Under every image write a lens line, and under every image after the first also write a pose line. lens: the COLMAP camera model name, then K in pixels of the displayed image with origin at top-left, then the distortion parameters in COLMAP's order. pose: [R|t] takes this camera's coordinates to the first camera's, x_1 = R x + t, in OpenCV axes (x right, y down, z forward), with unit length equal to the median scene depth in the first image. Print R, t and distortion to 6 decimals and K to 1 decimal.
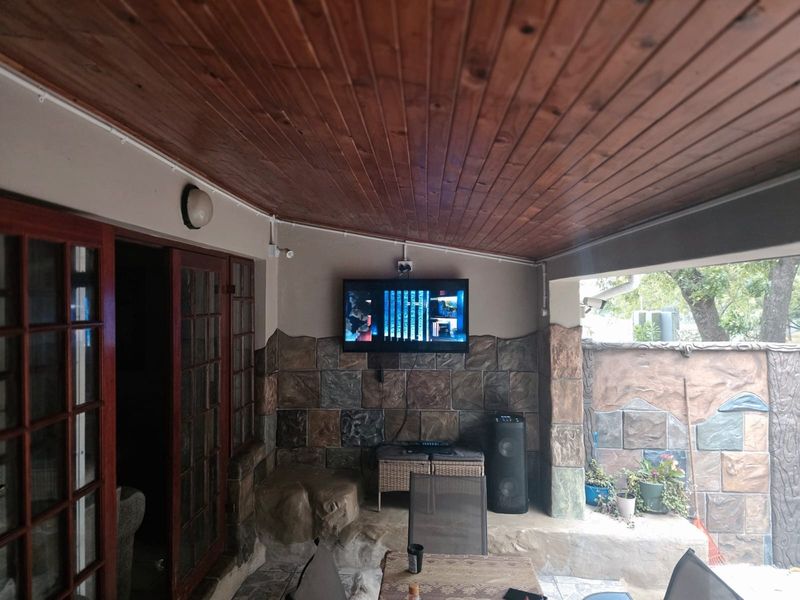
lens RADIAL K [[536.9, 0, 390.1], [0, 536.9, 295.2], [0, 0, 1]] dist [0.073813, -0.068626]
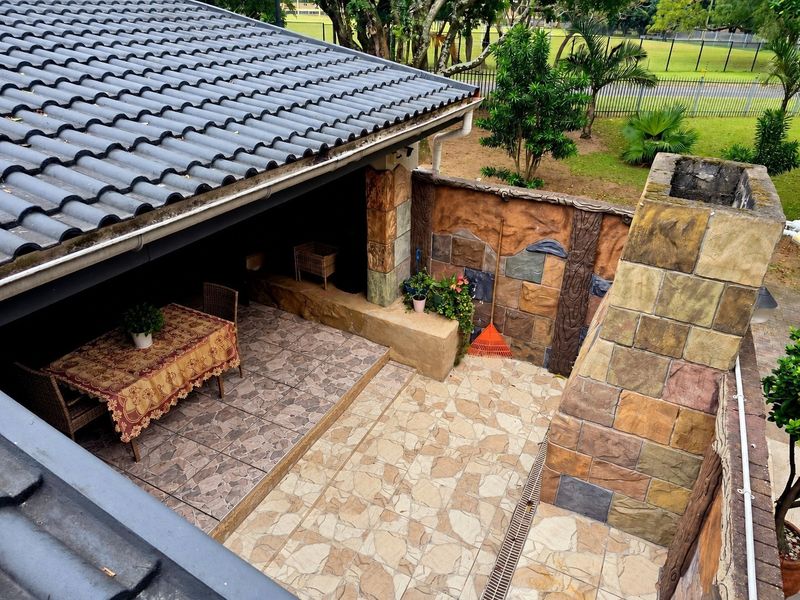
lens RADIAL K [[537.1, 0, 396.9], [0, 537.1, 274.9], [0, 0, 1]] dist [0.001338, -0.000368]
pose [[0.909422, 0.196156, -0.366709, 0.782132], [-0.010058, 0.891891, 0.452139, -0.256252], [0.415754, -0.407496, 0.813078, -0.068649]]
